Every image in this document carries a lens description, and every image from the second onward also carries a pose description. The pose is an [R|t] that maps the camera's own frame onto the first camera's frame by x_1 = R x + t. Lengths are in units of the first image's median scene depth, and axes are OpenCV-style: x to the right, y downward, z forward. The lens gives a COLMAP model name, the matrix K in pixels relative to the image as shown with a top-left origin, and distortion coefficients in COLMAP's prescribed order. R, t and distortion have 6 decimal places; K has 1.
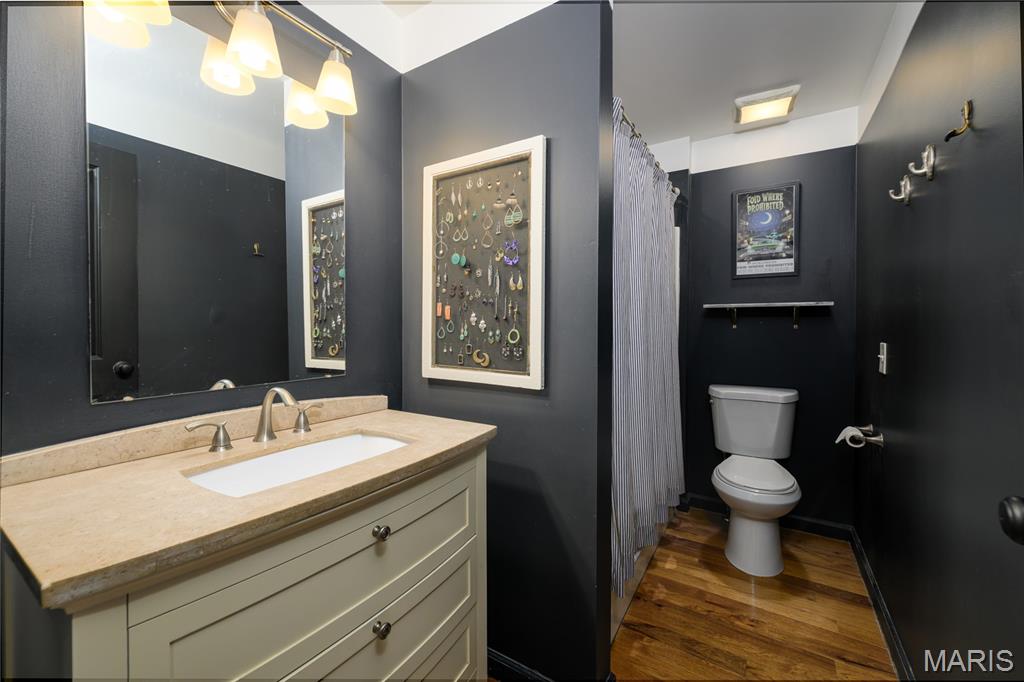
lens RADIAL K [[437.0, 0, 431.7], [0, 437.0, 318.7], [0, 0, 1]] dist [-0.000980, -0.001480]
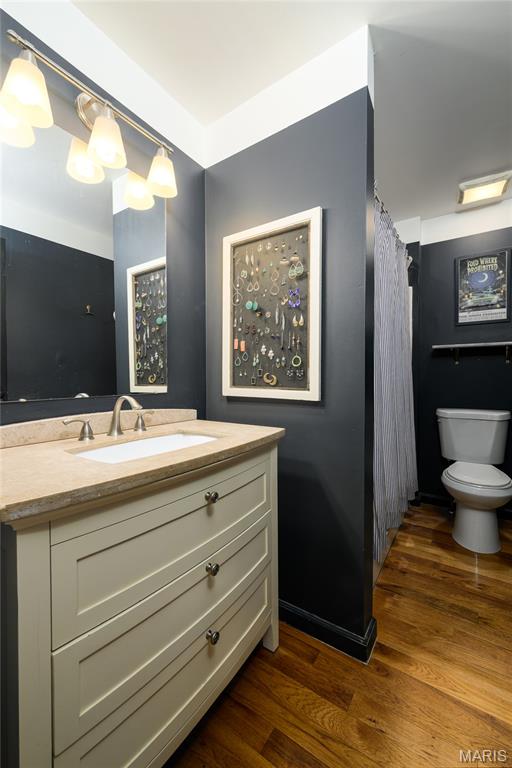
lens RADIAL K [[327.8, 0, 181.4], [0, 327.8, 378.0], [0, 0, 1]] dist [-0.000980, -0.001480]
pose [[0.998844, -0.004132, -0.047887, -0.104203], [0.004366, 0.999979, 0.004785, 0.078588], [0.047867, -0.004988, 0.998841, -0.004533]]
